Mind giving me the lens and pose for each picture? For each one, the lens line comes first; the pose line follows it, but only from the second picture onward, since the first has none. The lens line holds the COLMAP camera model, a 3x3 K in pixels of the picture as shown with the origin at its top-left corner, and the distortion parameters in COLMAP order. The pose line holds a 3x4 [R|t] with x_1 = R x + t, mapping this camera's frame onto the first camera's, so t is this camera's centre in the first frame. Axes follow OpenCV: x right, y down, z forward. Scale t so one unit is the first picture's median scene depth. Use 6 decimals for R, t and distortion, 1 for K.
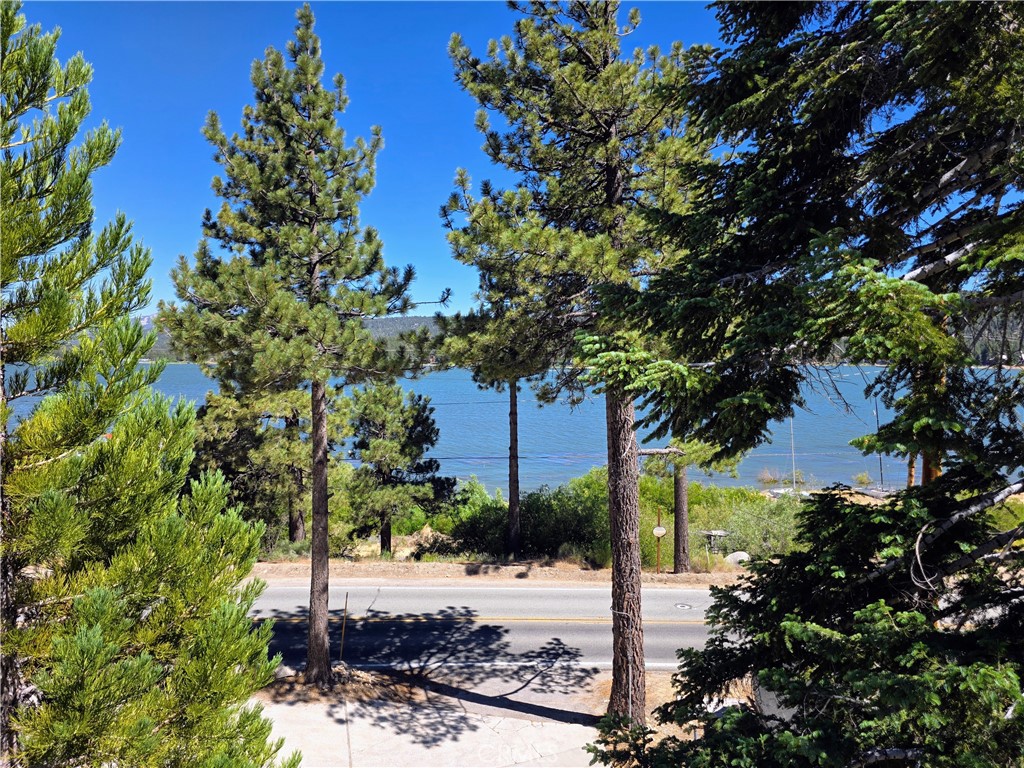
lens RADIAL K [[692.2, 0, 513.4], [0, 692.2, 380.2], [0, 0, 1]] dist [0.063042, -0.057884]
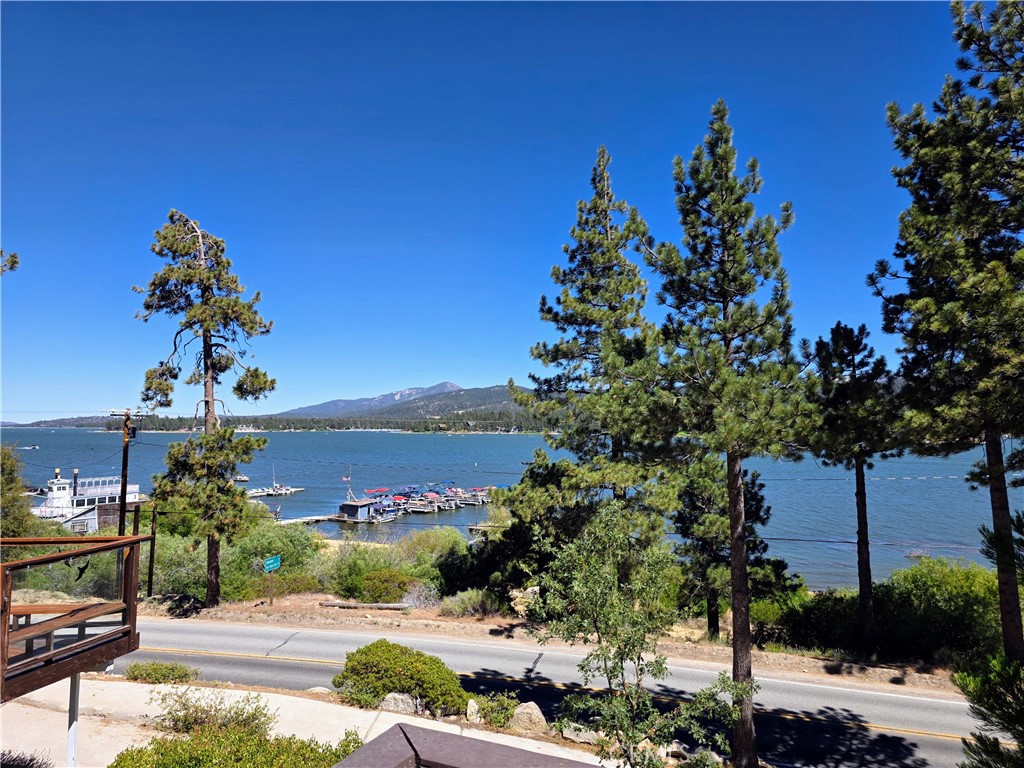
lens RADIAL K [[692.2, 0, 504.0], [0, 692.2, 379.6], [0, 0, 1]] dist [0.063042, -0.057884]
pose [[0.943549, -0.020456, -0.330602, -0.151634], [-0.014063, 0.994717, -0.101686, -0.000148], [0.330935, 0.100595, 0.938276, -0.036286]]
